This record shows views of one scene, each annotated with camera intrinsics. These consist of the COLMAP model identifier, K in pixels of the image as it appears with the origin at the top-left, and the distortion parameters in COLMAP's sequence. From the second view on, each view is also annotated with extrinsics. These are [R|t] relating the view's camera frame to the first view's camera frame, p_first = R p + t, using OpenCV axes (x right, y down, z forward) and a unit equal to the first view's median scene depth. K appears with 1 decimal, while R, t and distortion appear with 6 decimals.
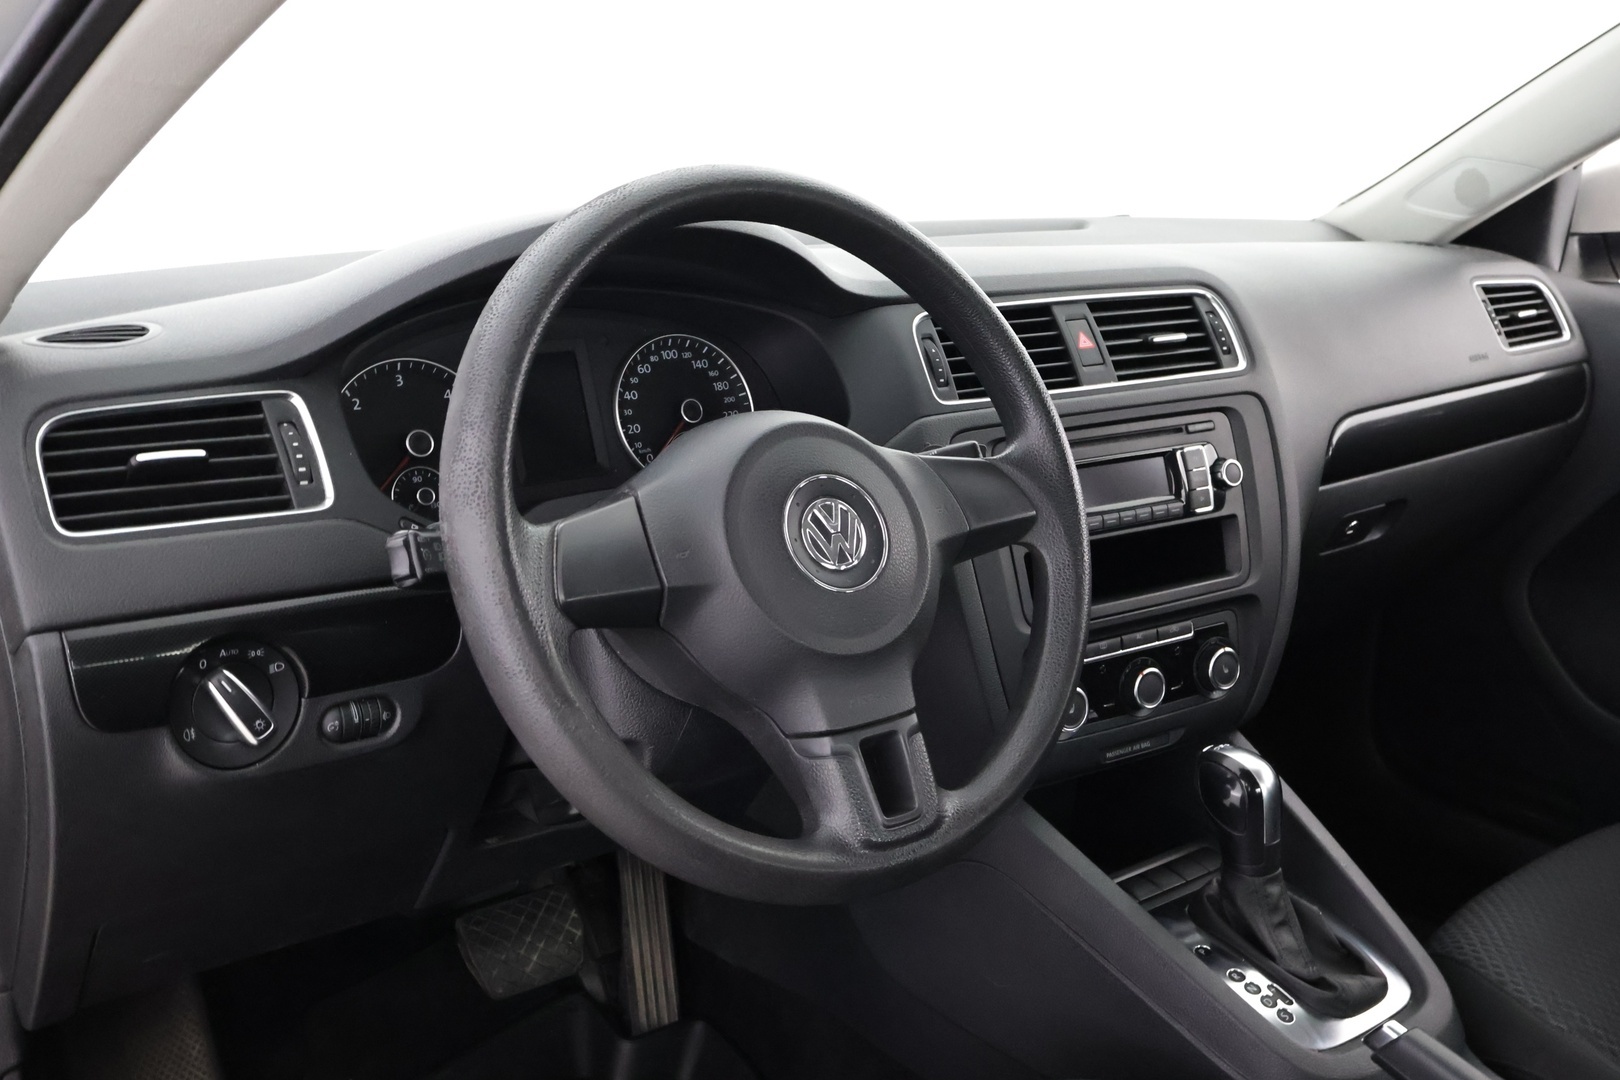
lens RADIAL K [[1549.9, 0, 818.6], [0, 1549.9, 535.6], [0, 0, 1]] dist [0.015935, 0.000000]
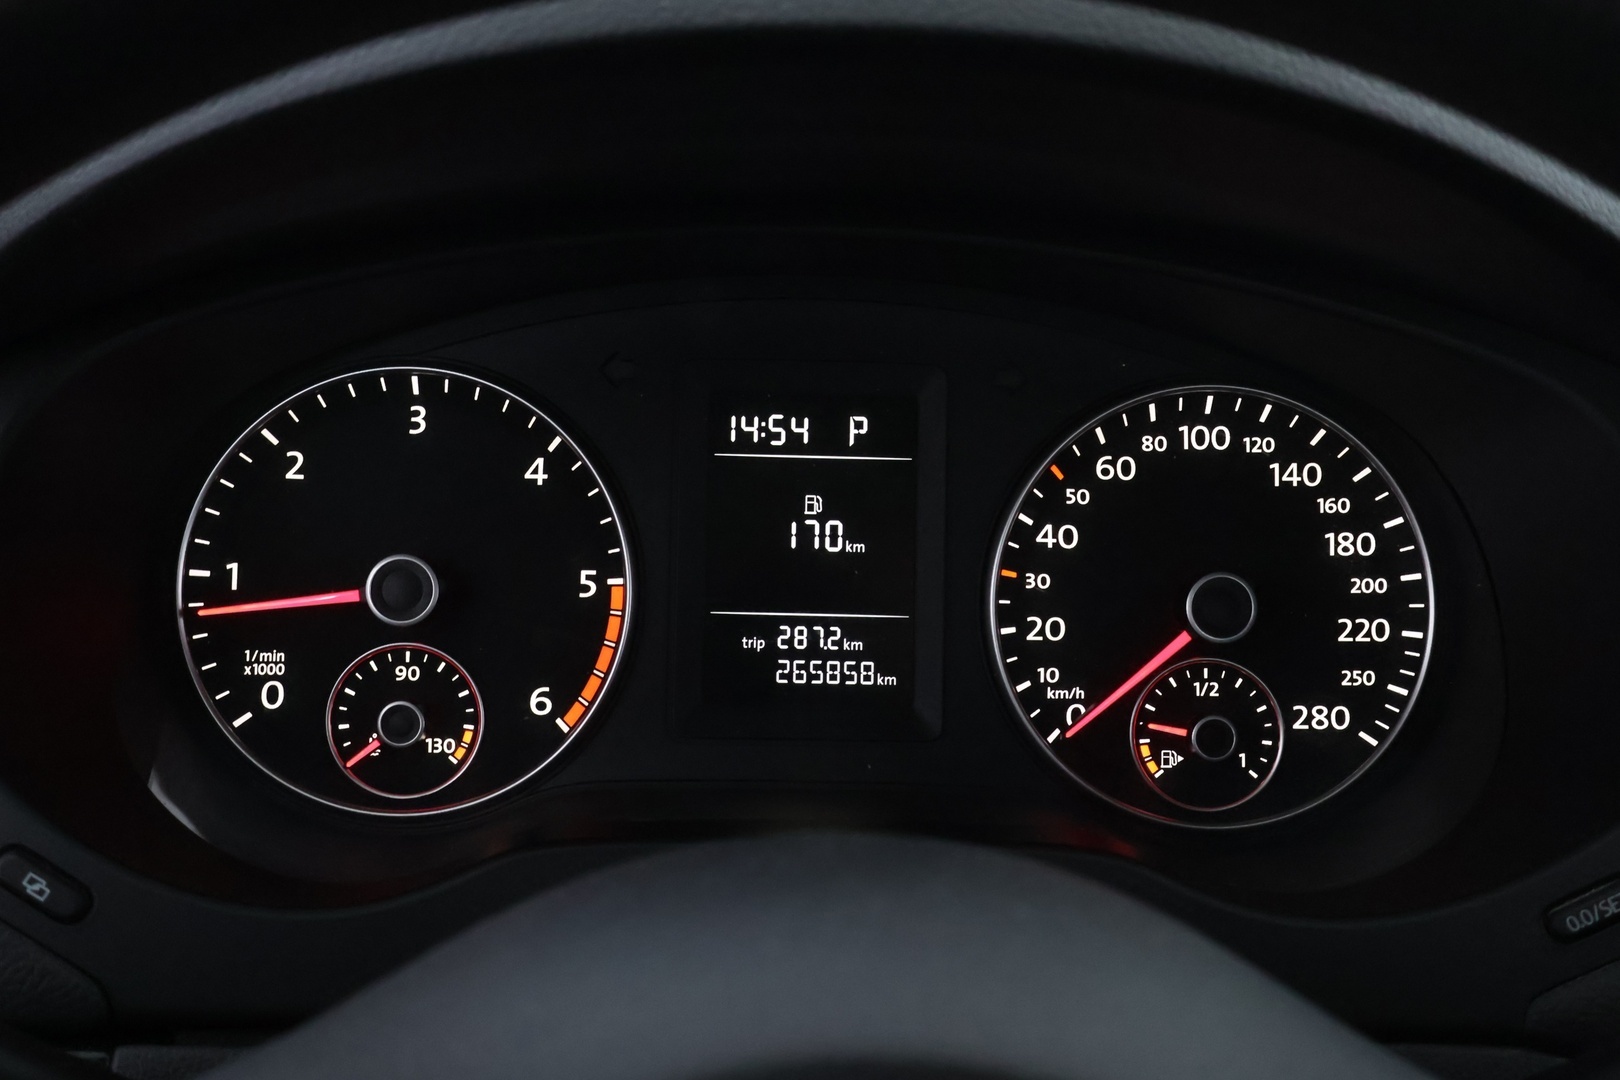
lens RADIAL K [[1780.1, 0, 811.2], [0, 1780.1, 548.4], [0, 0, 1]] dist [0.022975, 0.000000]
pose [[0.812451, 0.185795, -0.552633, 0.062398], [-0.172403, 0.982036, 0.076702, -0.106814], [0.556956, 0.032958, 0.829888, 0.603269]]
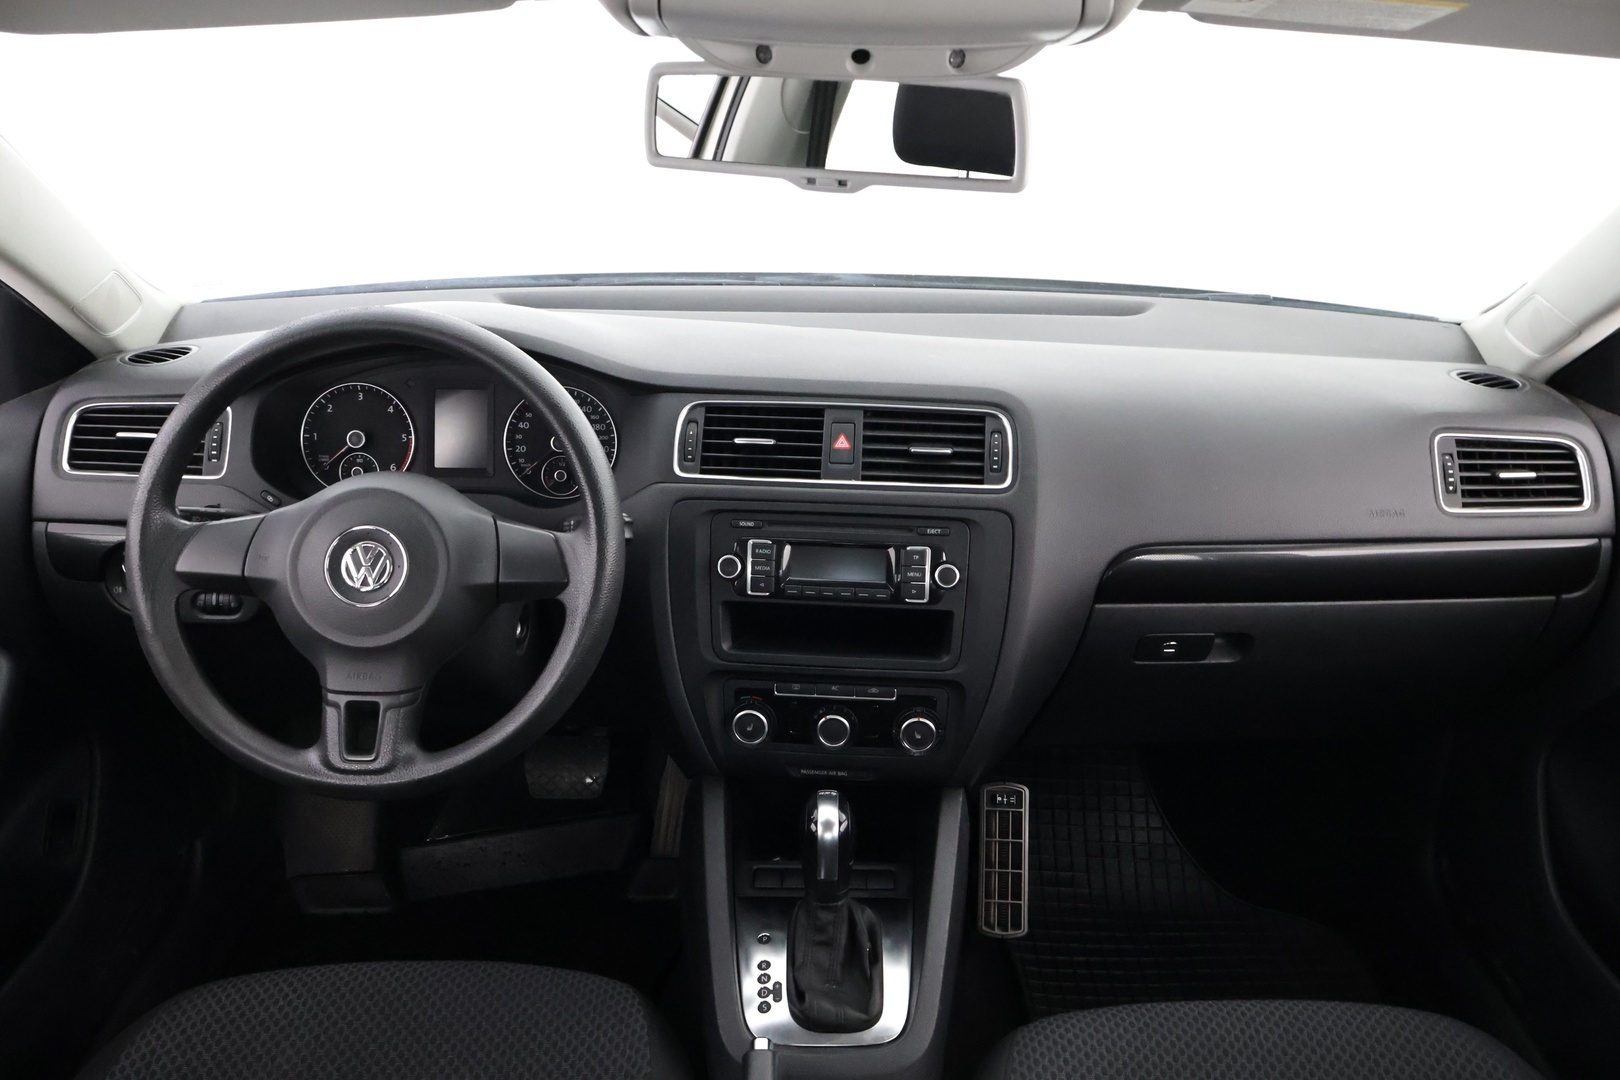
lens RADIAL K [[1344.2, 0, 801.9], [0, 1344.2, 552.3], [0, 0, 1]] dist [0.012102, -0.011902]
pose [[0.799812, 0.230842, -0.554087, 0.777963], [-0.166132, 0.972165, 0.165212, -0.218216], [0.576802, -0.040087, 0.815900, 0.126987]]
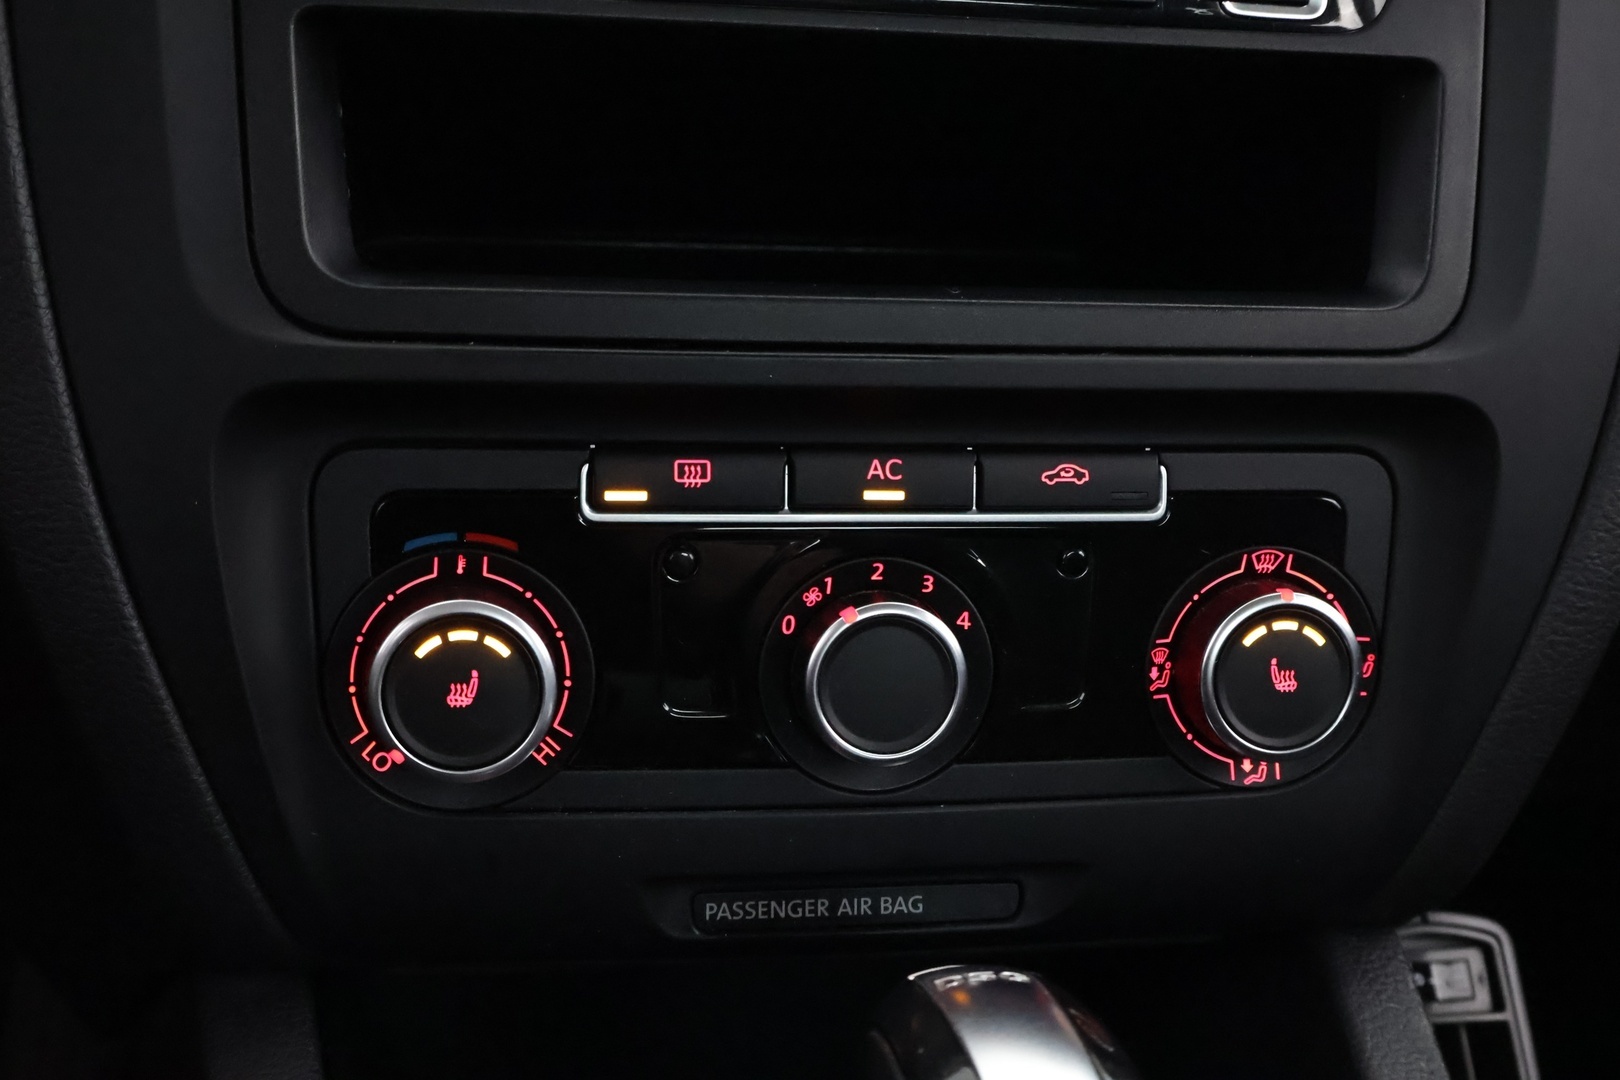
lens RADIAL K [[1972.4, 0, 809.2], [0, 1972.4, 541.2], [0, 0, 1]] dist [0.006776, 0.000000]
pose [[0.924604, 0.157136, -0.347010, 0.318937], [-0.151558, 0.987498, 0.043345, 0.066848], [0.349483, 0.012516, 0.936859, 0.725853]]
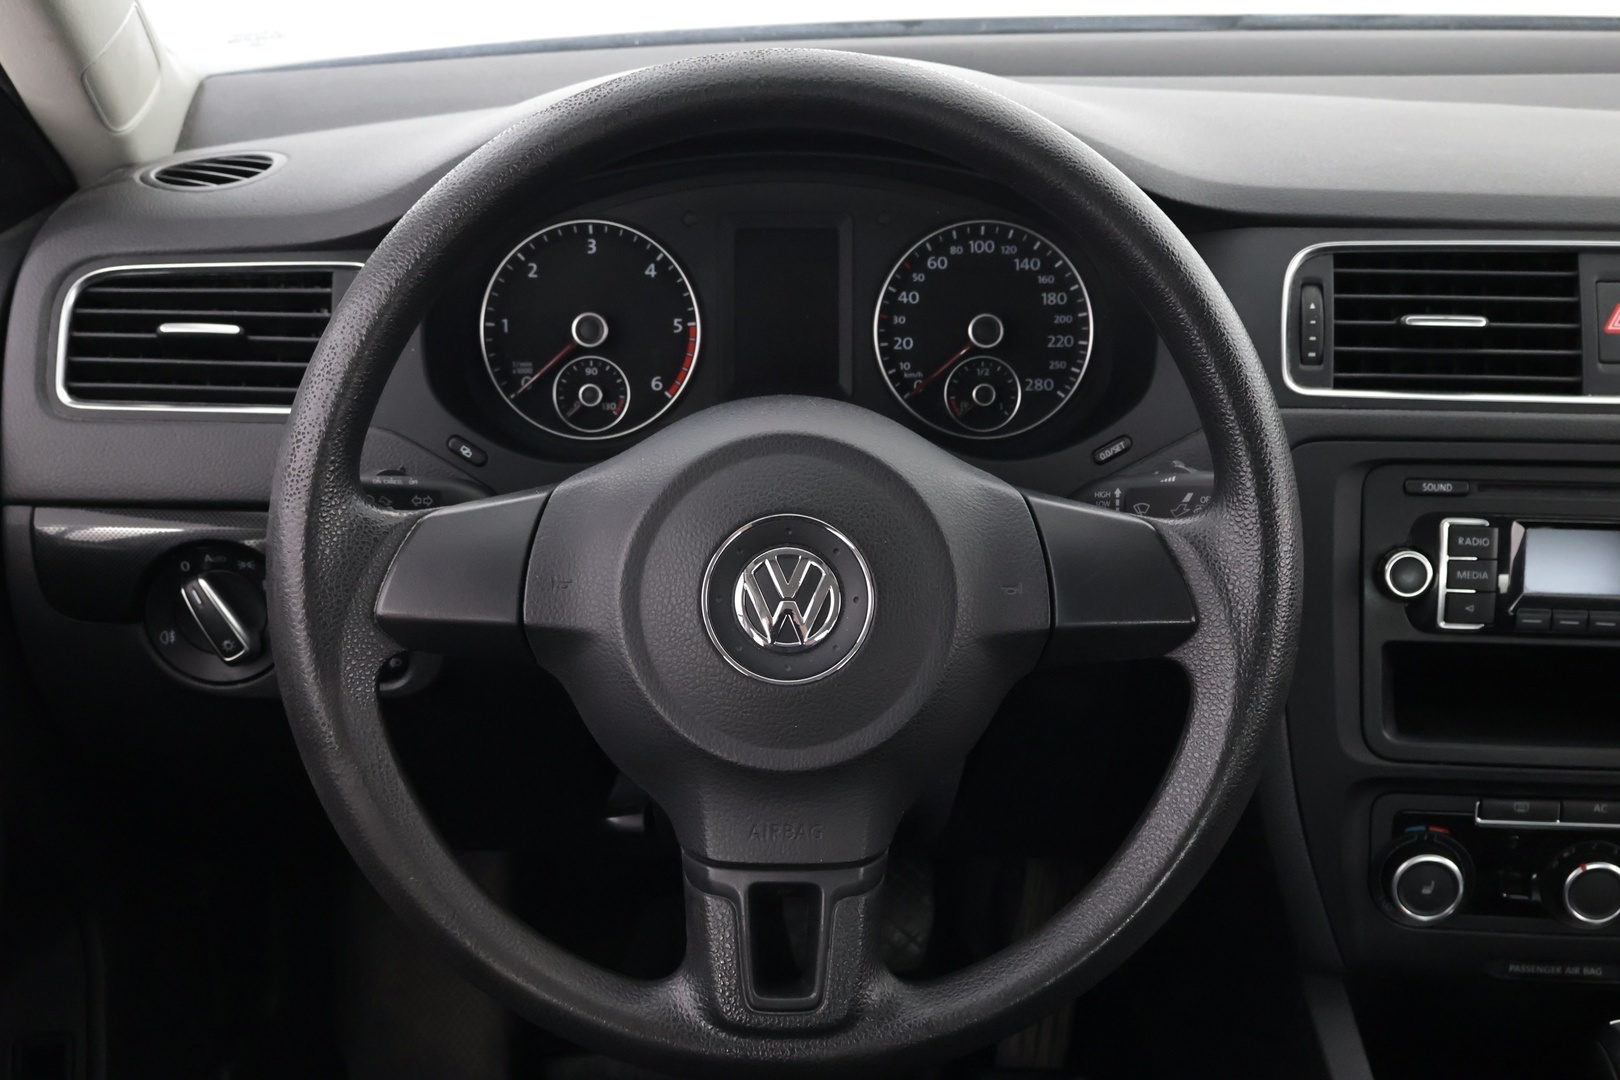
lens RADIAL K [[1972.4, 0, 814.4], [0, 1972.4, 540.2], [0, 0, 1]] dist [0.006776, 0.000000]
pose [[0.809257, 0.233265, -0.539157, 0.366094], [-0.151666, 0.969632, 0.191863, -0.147703], [0.567539, -0.073495, 0.820060, 0.190314]]
